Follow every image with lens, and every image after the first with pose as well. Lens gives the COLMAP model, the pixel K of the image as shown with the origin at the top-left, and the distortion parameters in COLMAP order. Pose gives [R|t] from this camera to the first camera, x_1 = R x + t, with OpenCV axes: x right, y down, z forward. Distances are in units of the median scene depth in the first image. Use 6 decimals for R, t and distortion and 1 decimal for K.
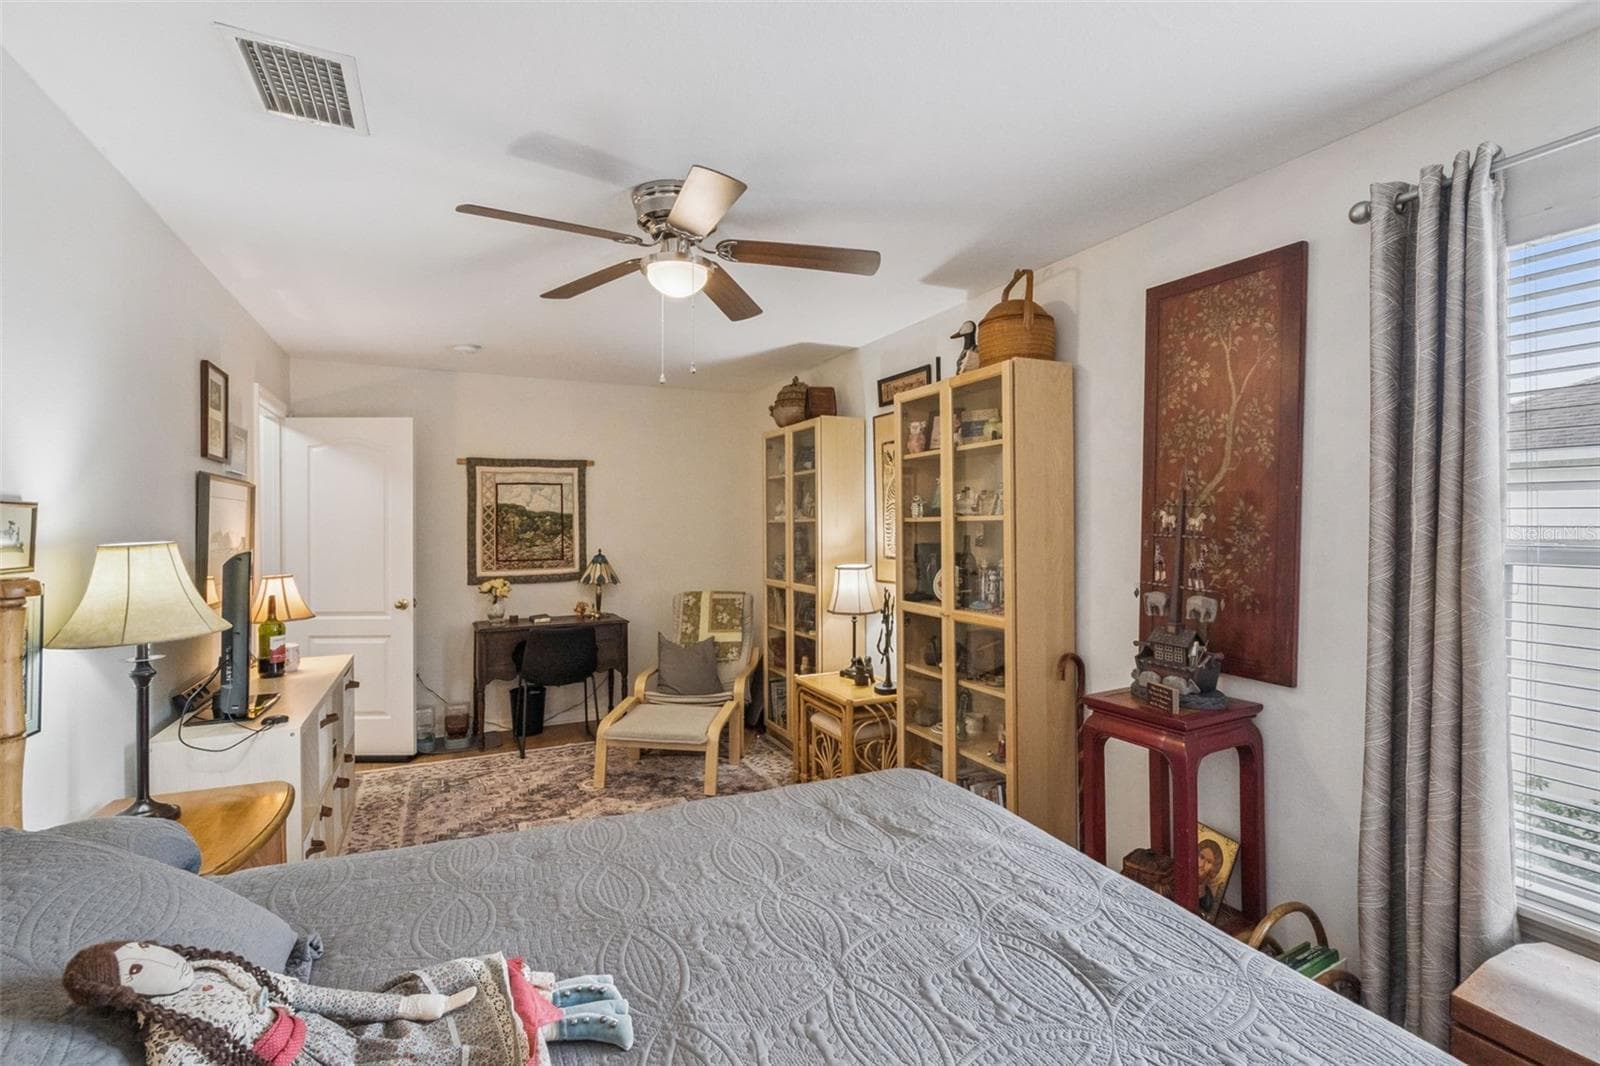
lens RADIAL K [[725.0, 0, 796.6], [0, 725.0, 529.0], [0, 0, 1]] dist [-0.010250, 0.000158]
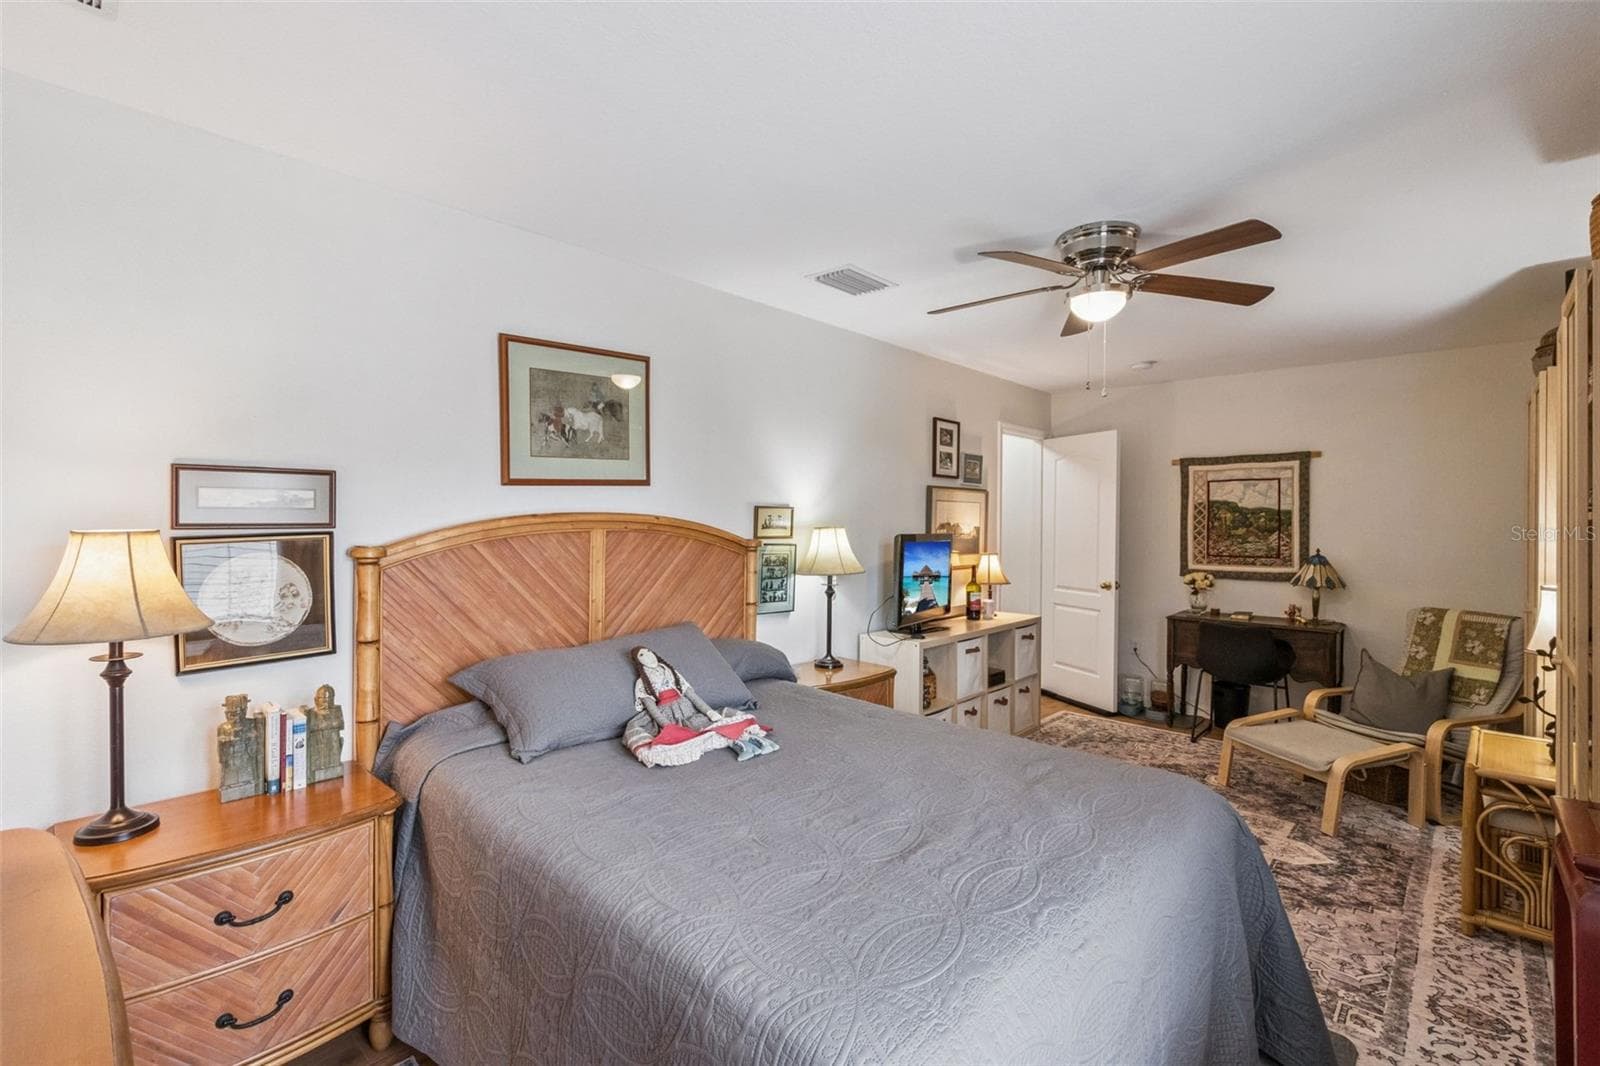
lens RADIAL K [[725.0, 0, 795.6], [0, 725.0, 522.8], [0, 0, 1]] dist [-0.010250, 0.000158]
pose [[0.357715, 0.014004, -0.933726, 0.355693], [-0.015428, 0.999840, 0.009085, -0.003170], [0.933703, 0.011156, 0.357874, 0.070947]]
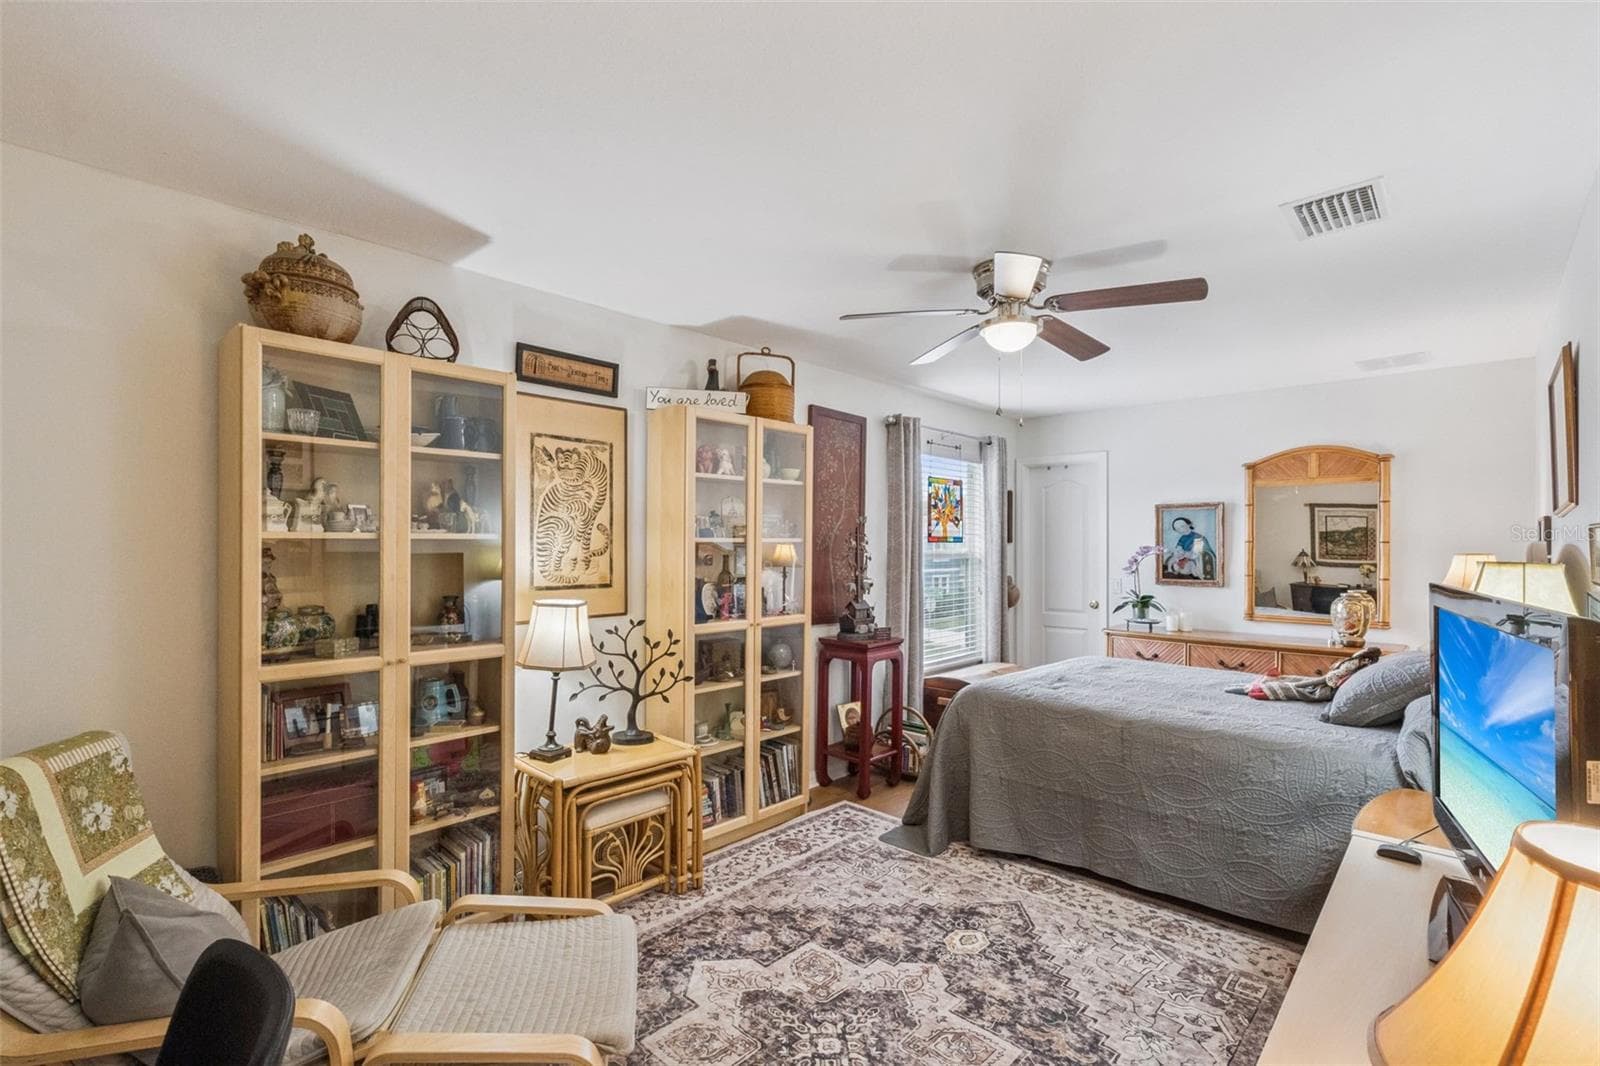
lens RADIAL K [[741.0, 0, 798.3], [0, 741.0, 537.5], [0, 0, 1]] dist [0.000497, 0.000098]
pose [[-0.360051, 0.010233, 0.932877, -0.561946], [0.003806, 0.999948, -0.009500, -0.003806], [-0.932925, 0.000130, -0.360071, 0.847818]]
